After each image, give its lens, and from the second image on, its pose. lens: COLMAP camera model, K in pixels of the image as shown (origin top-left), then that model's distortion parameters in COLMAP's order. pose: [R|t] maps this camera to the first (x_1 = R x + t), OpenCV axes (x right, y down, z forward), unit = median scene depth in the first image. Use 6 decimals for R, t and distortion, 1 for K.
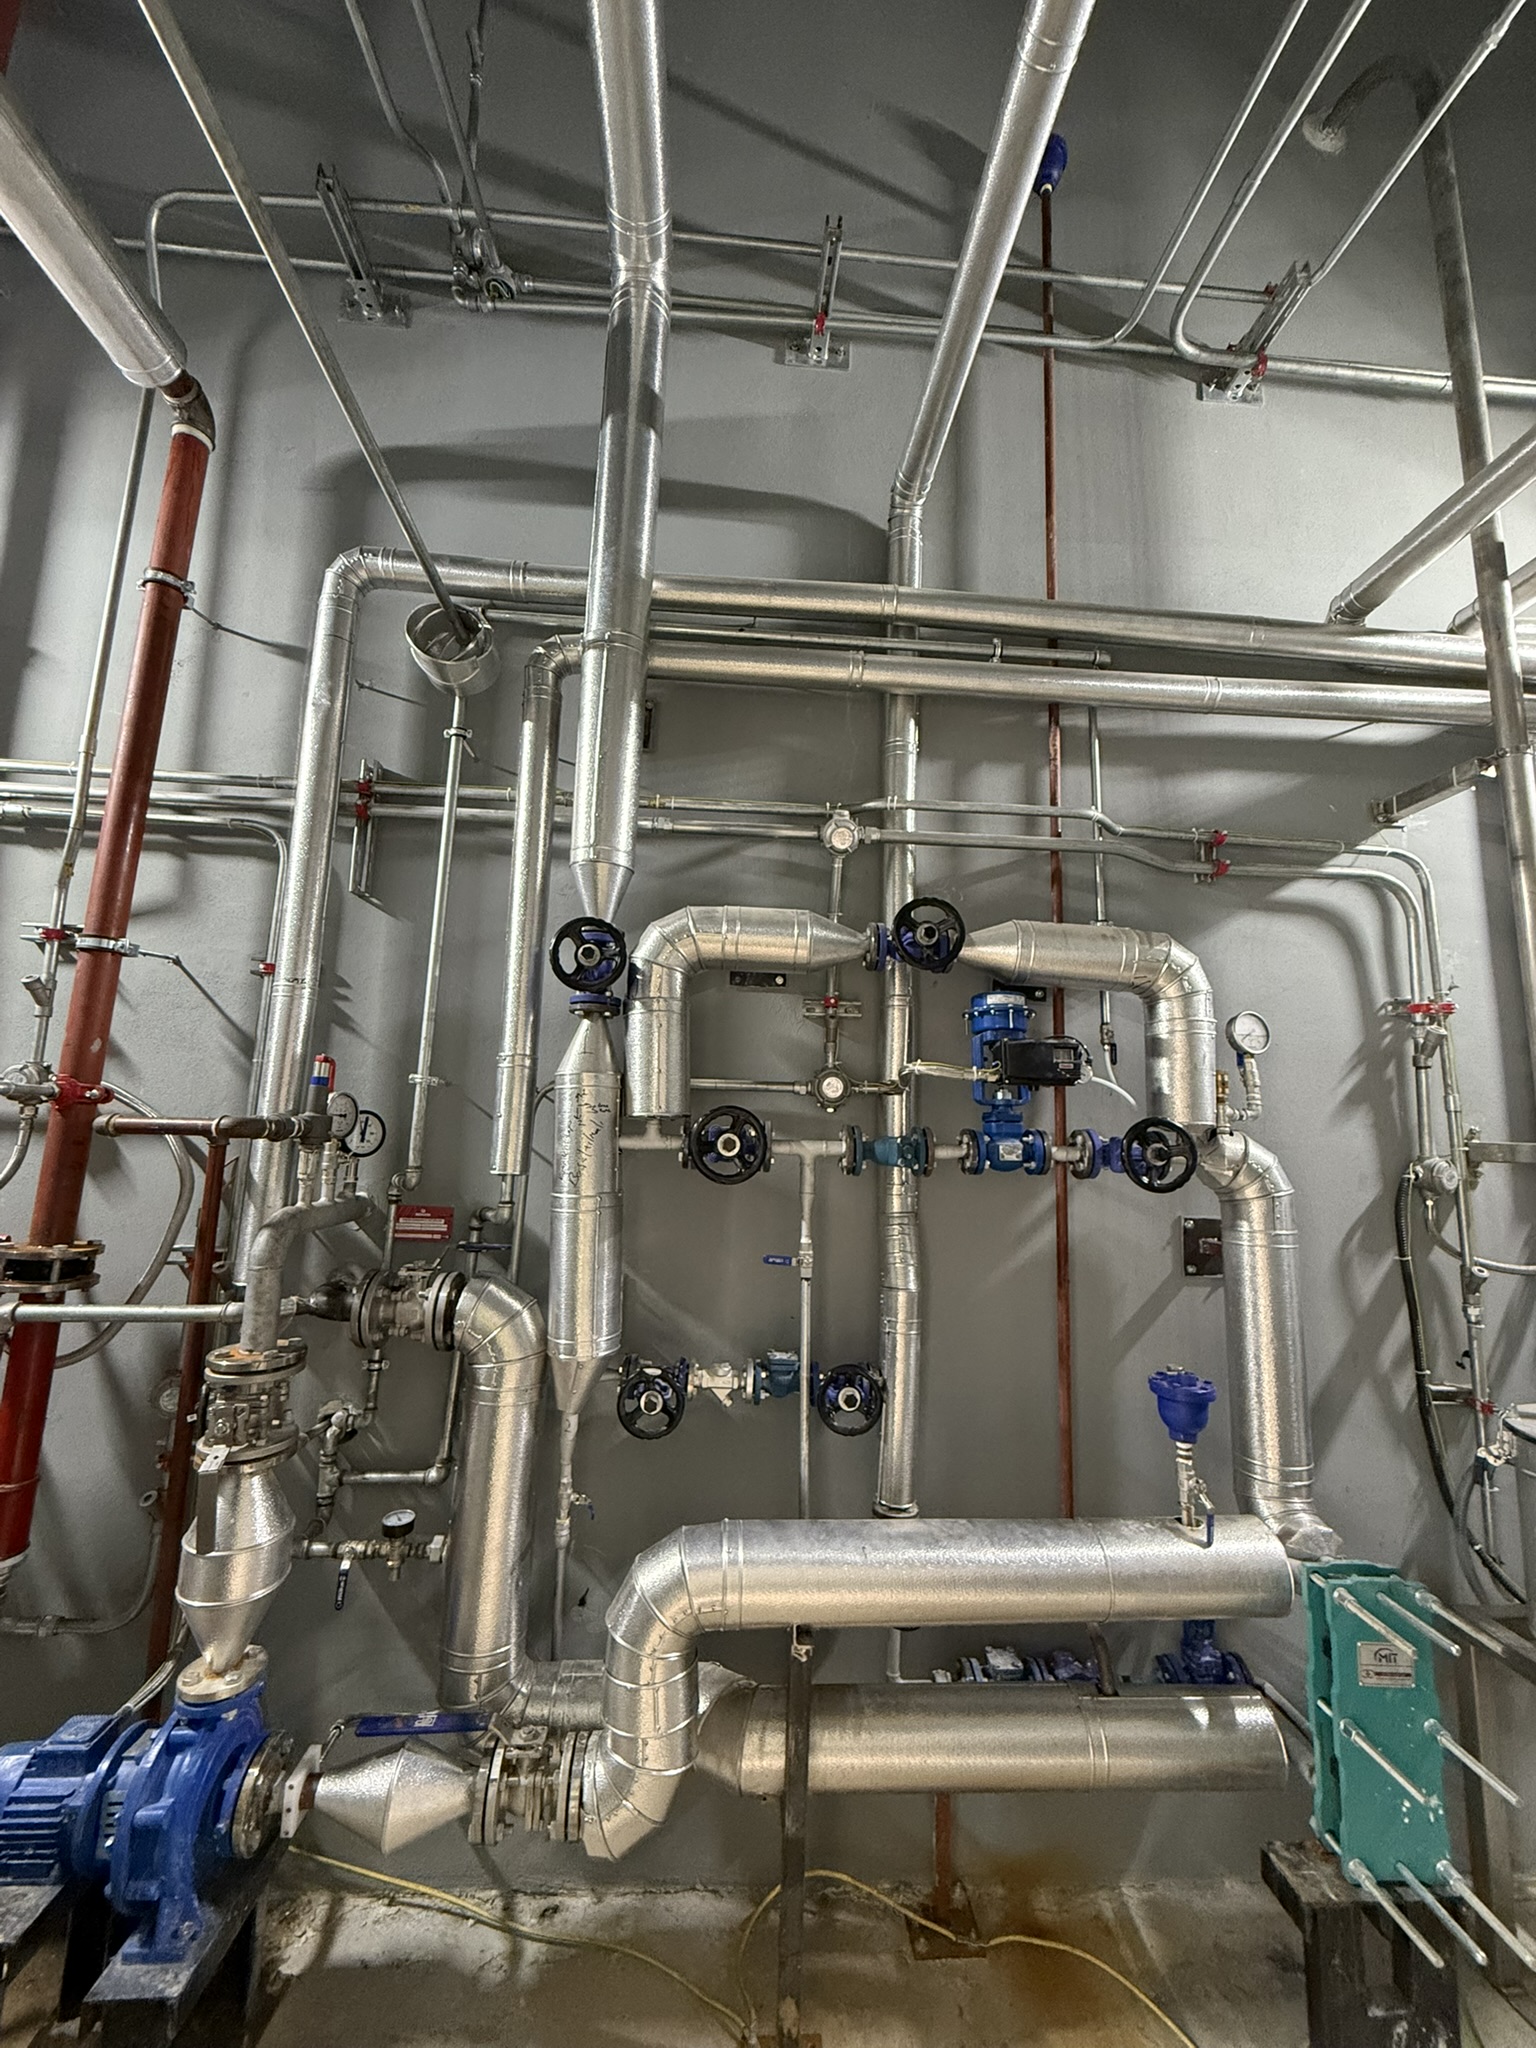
lens RADIAL K [[819.2, 0, 769.5], [0, 819.2, 1007.6], [0, 0, 1]] dist [-0.000473, -0.000218]
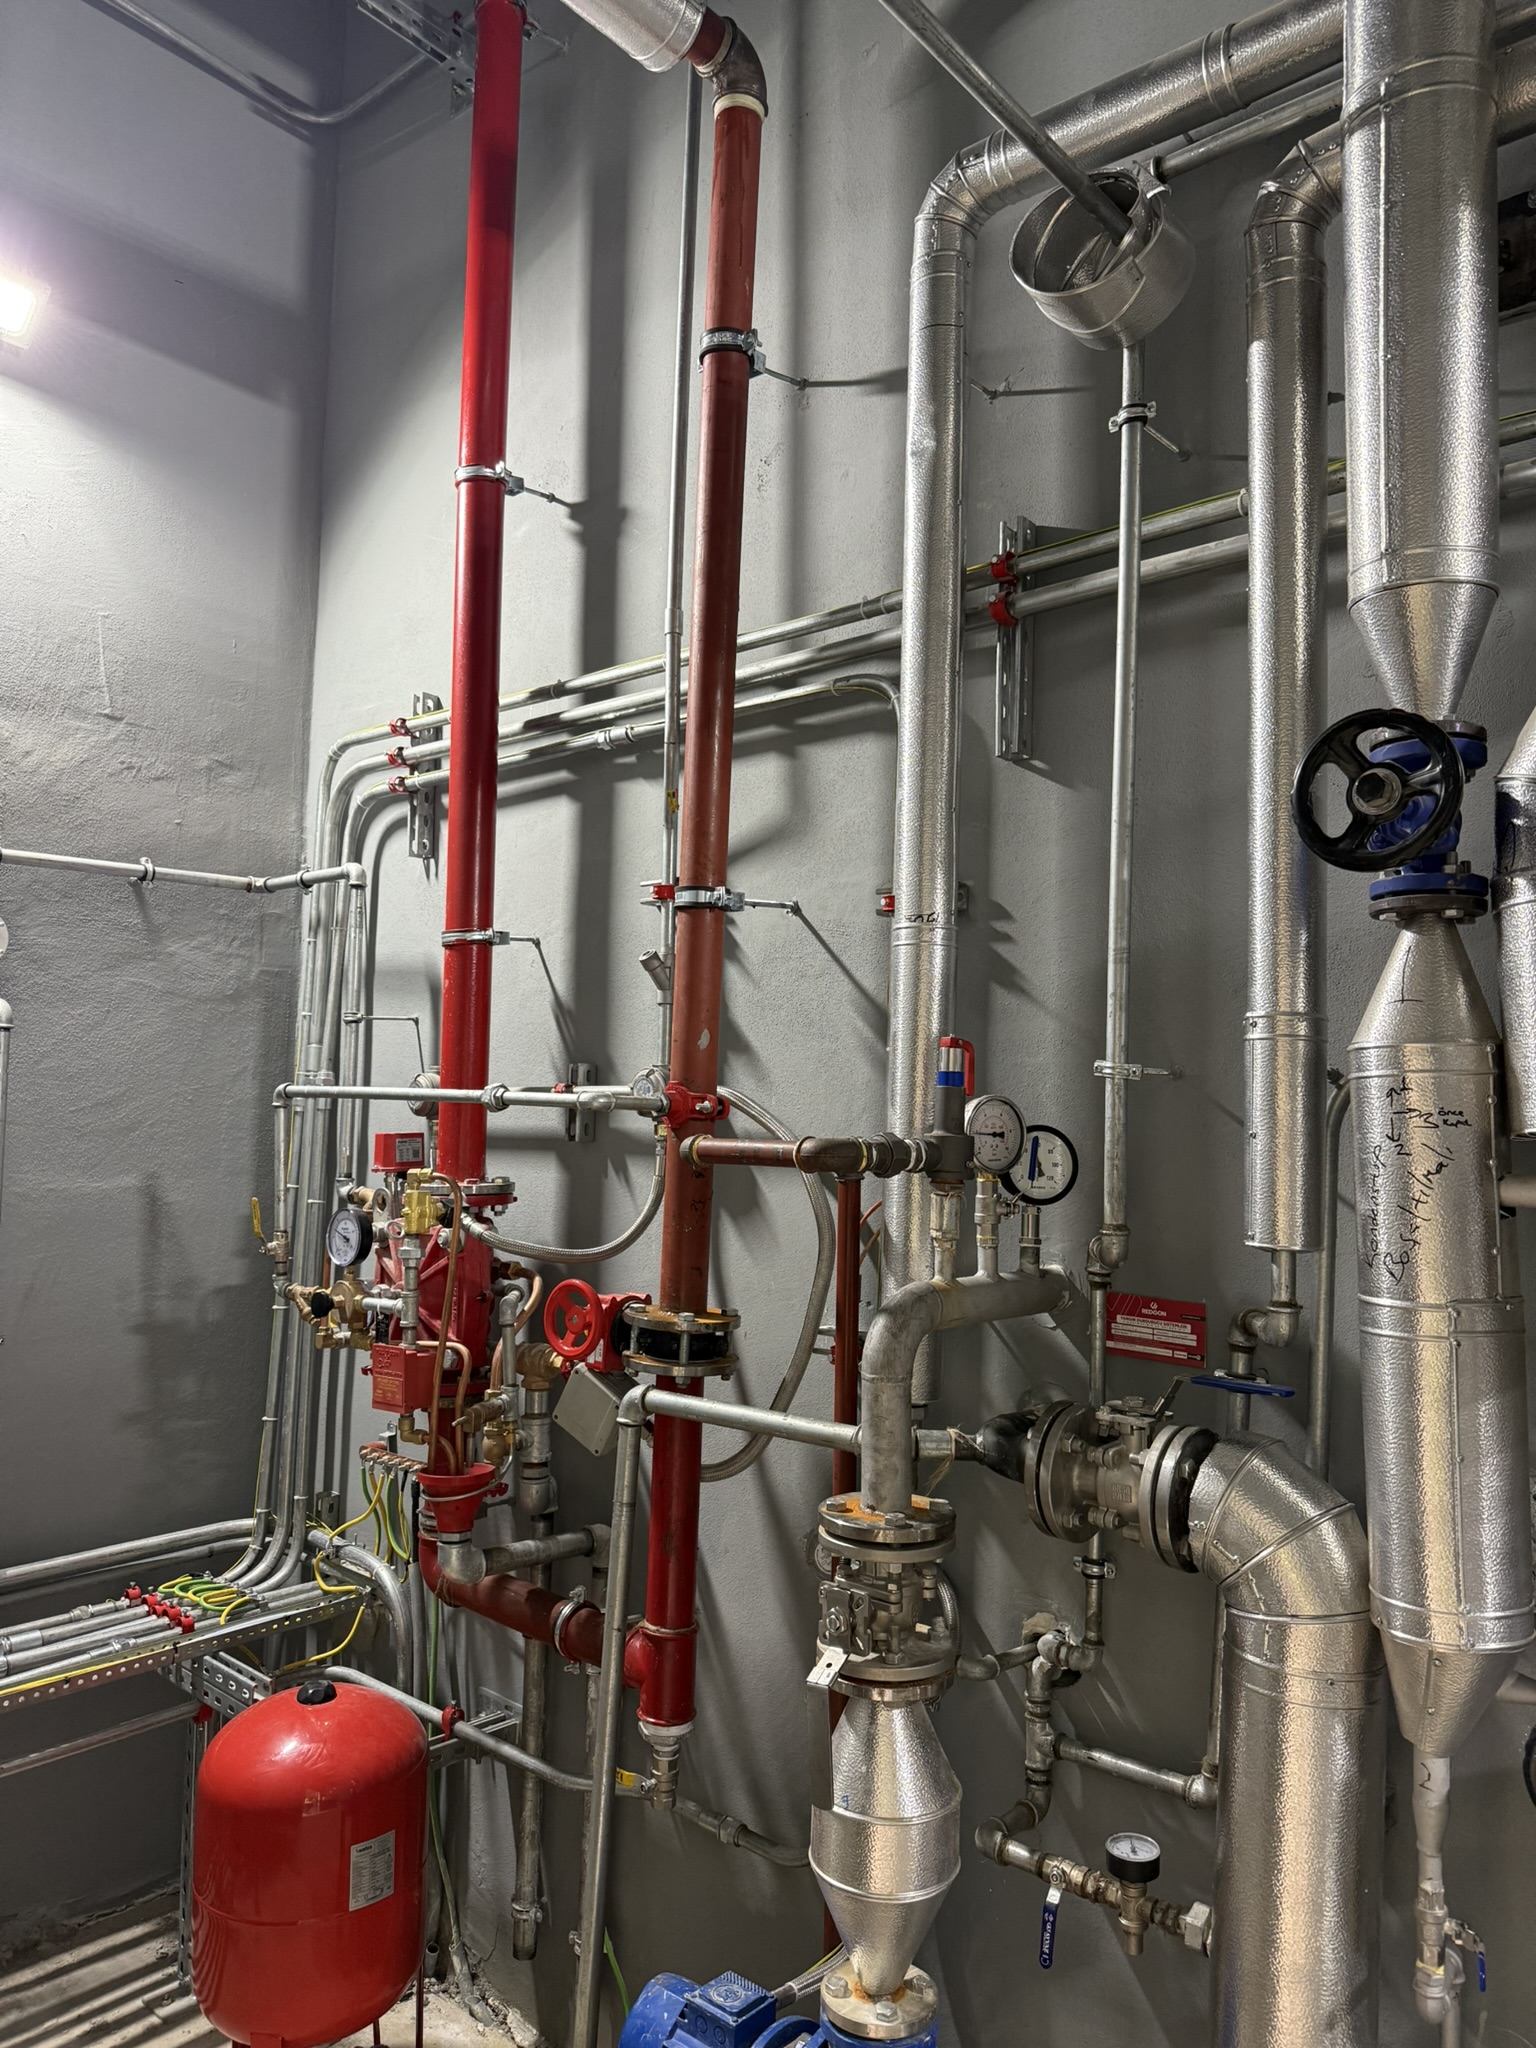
lens RADIAL K [[1433.5, 0, 766.8], [0, 1433.5, 1017.8], [0, 0, 1]] dist [0.094222, -0.133340]
pose [[0.704207, -0.062863, -0.707206, 0.103019], [0.104750, 0.994371, 0.015917, 0.012774], [0.702225, -0.085289, 0.706828, 0.149984]]
